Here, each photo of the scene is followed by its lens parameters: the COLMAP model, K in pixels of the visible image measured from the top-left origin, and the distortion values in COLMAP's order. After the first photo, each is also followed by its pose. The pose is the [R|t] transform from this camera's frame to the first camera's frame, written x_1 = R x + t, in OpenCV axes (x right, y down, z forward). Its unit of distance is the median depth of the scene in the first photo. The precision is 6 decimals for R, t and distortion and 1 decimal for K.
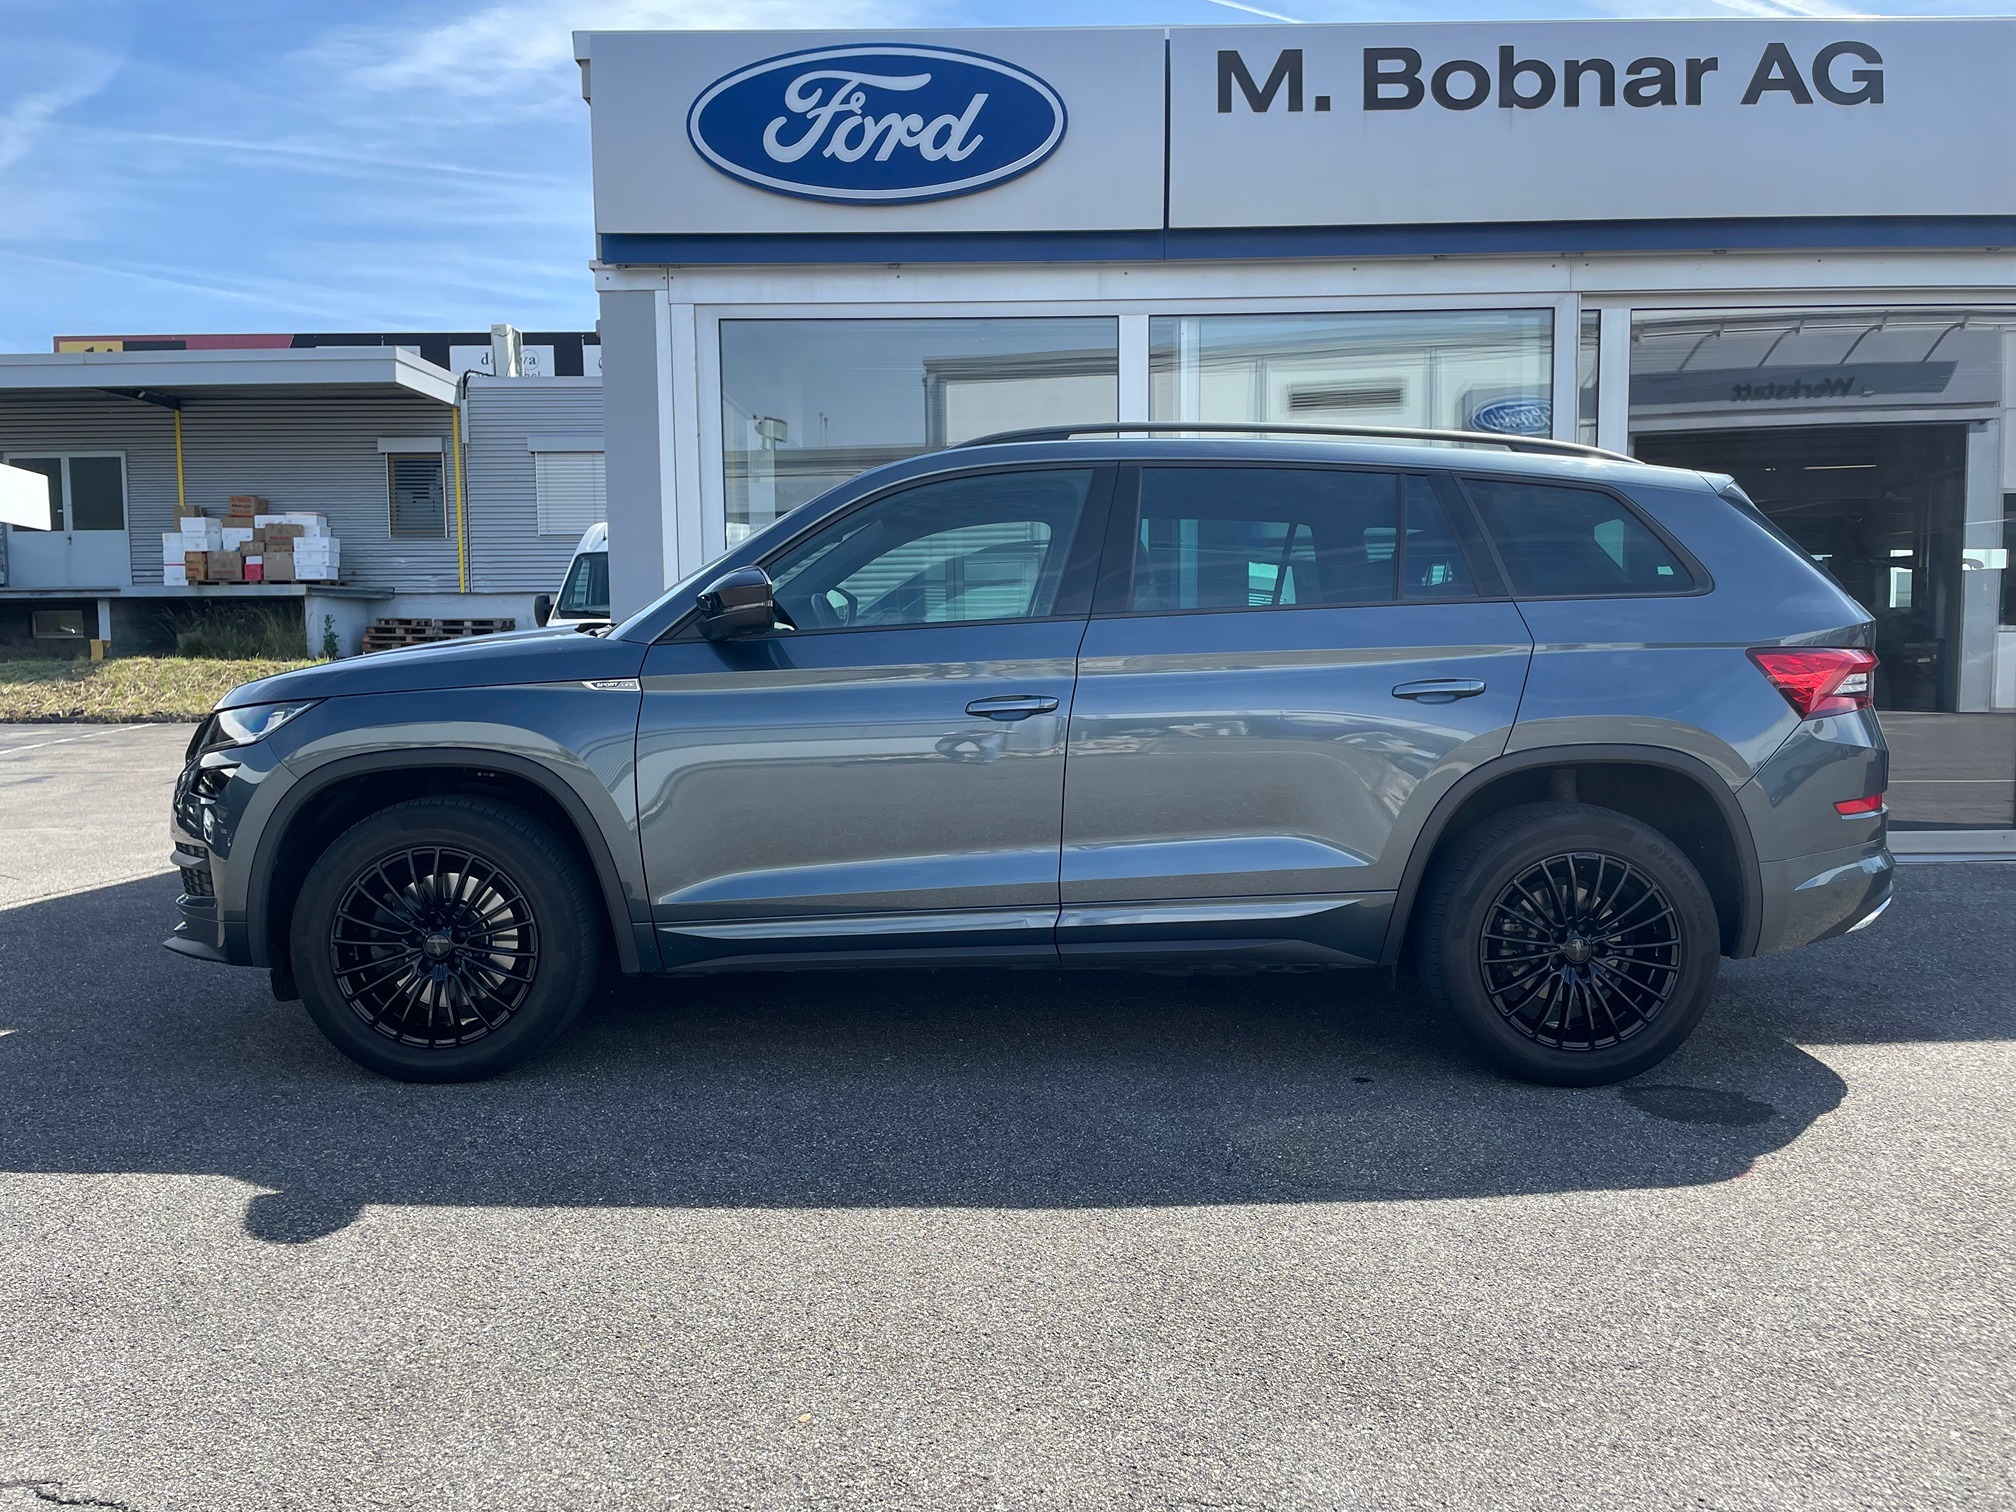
lens RADIAL K [[1524.1, 0, 1002.7], [0, 1524.1, 756.0], [0, 0, 1]] dist [0.090256, -0.123591]
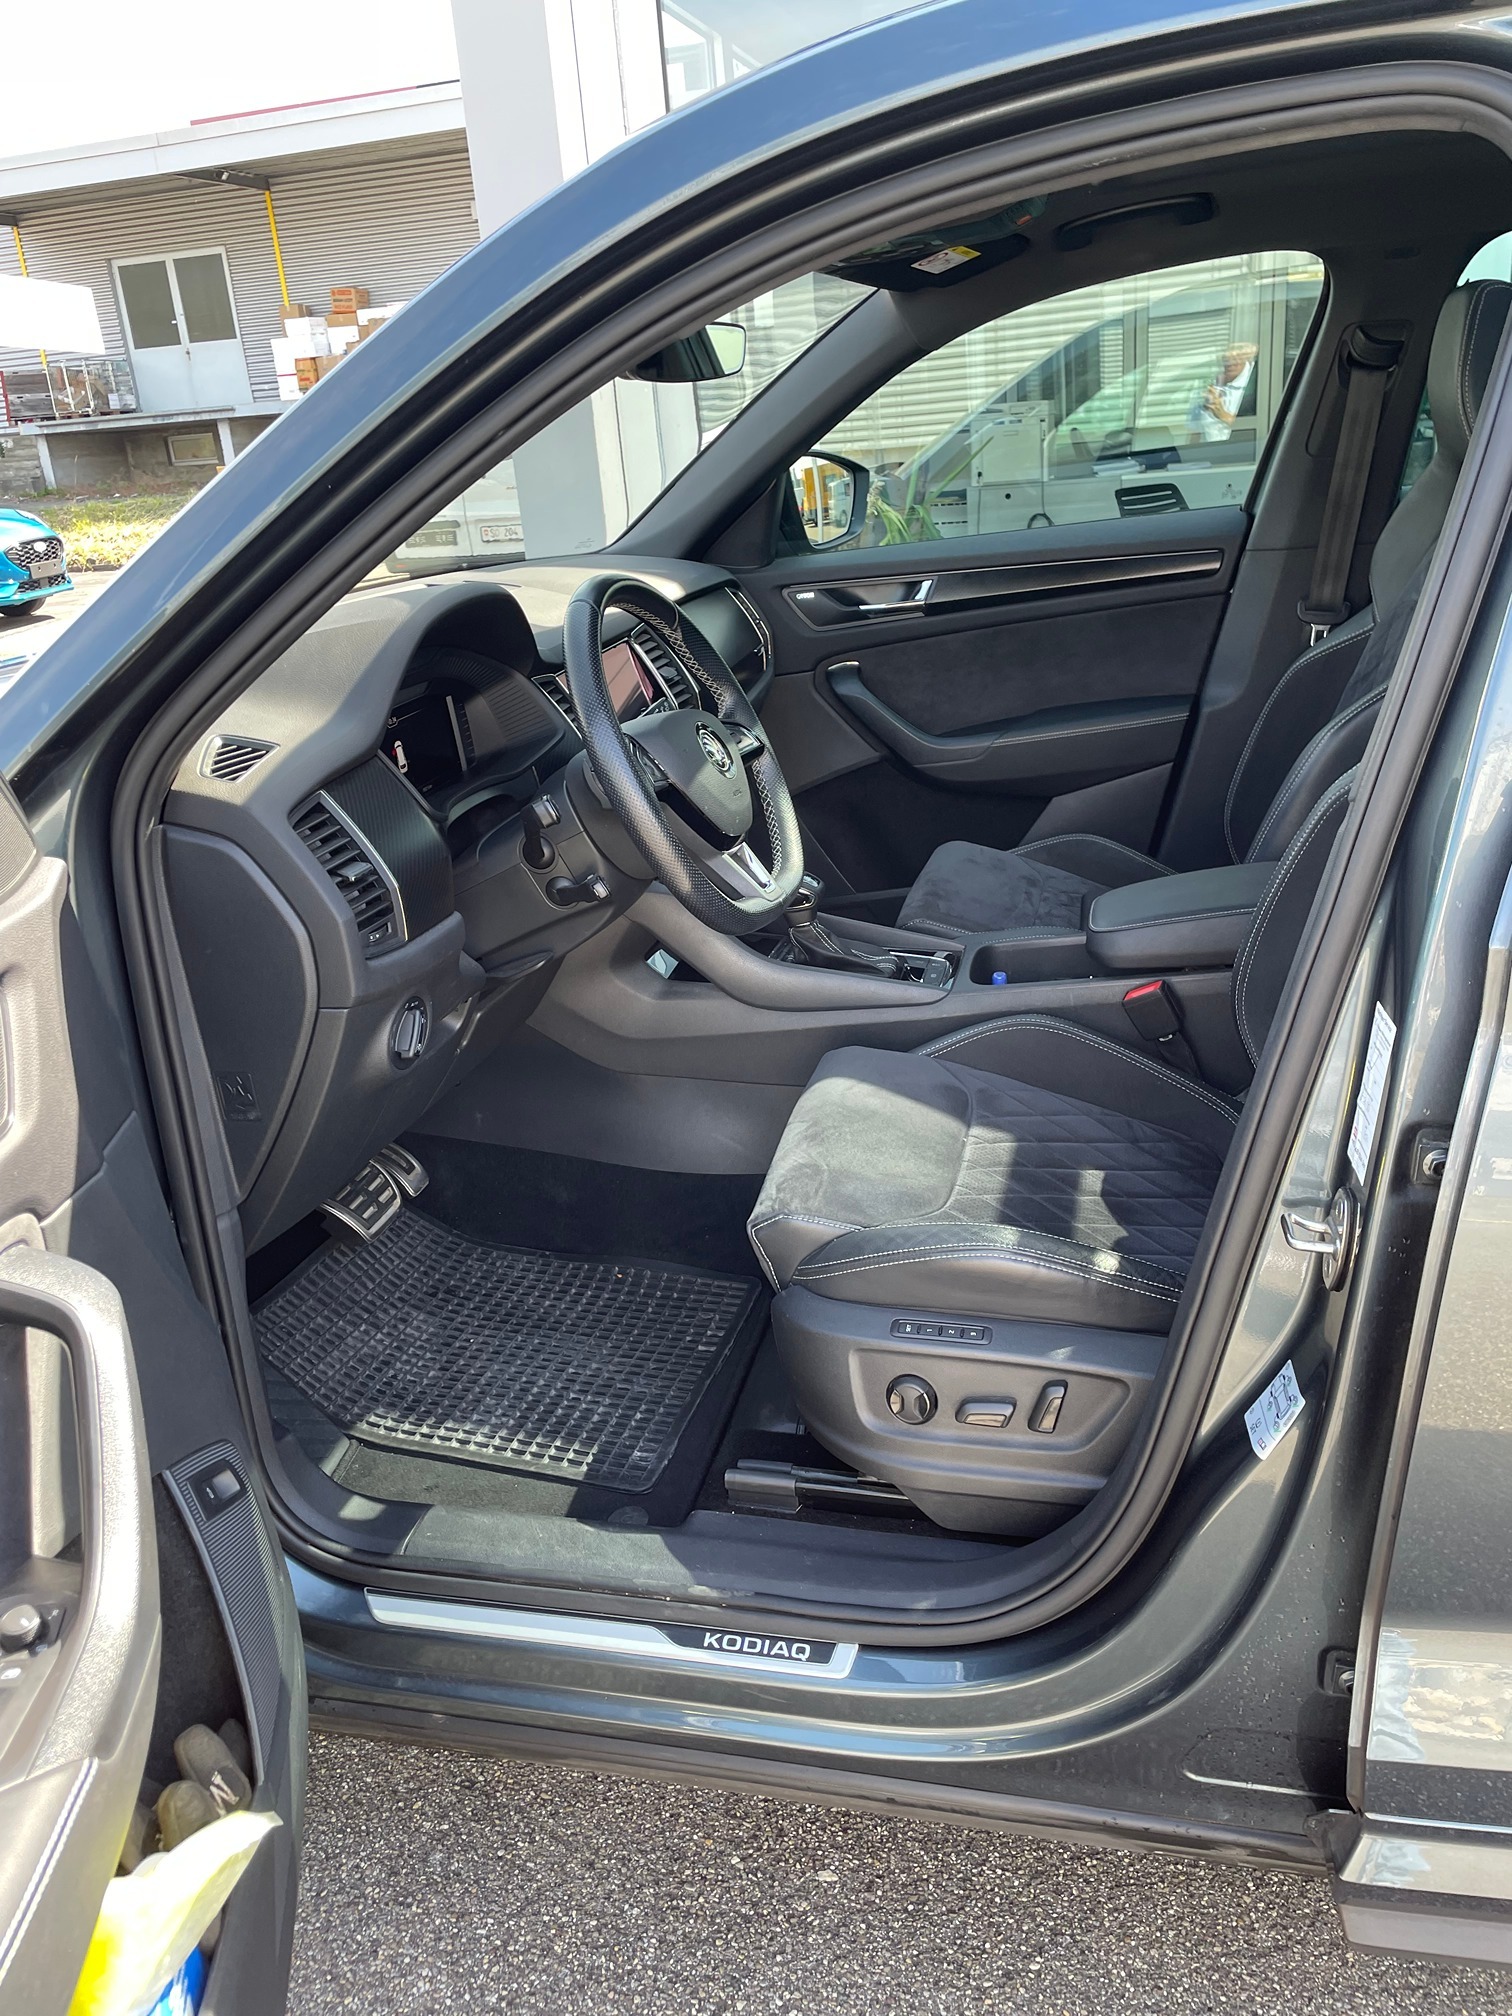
lens RADIAL K [[1522.1, 0, 756.0], [0, 1522.1, 1008.0], [0, 0, 1]] dist [0.081795, -0.107259]
pose [[0.963288, 0.035477, -0.266117, 0.000564], [0.045348, 0.955486, 0.291529, -0.017070], [0.264614, -0.292895, 0.918799, 0.105028]]
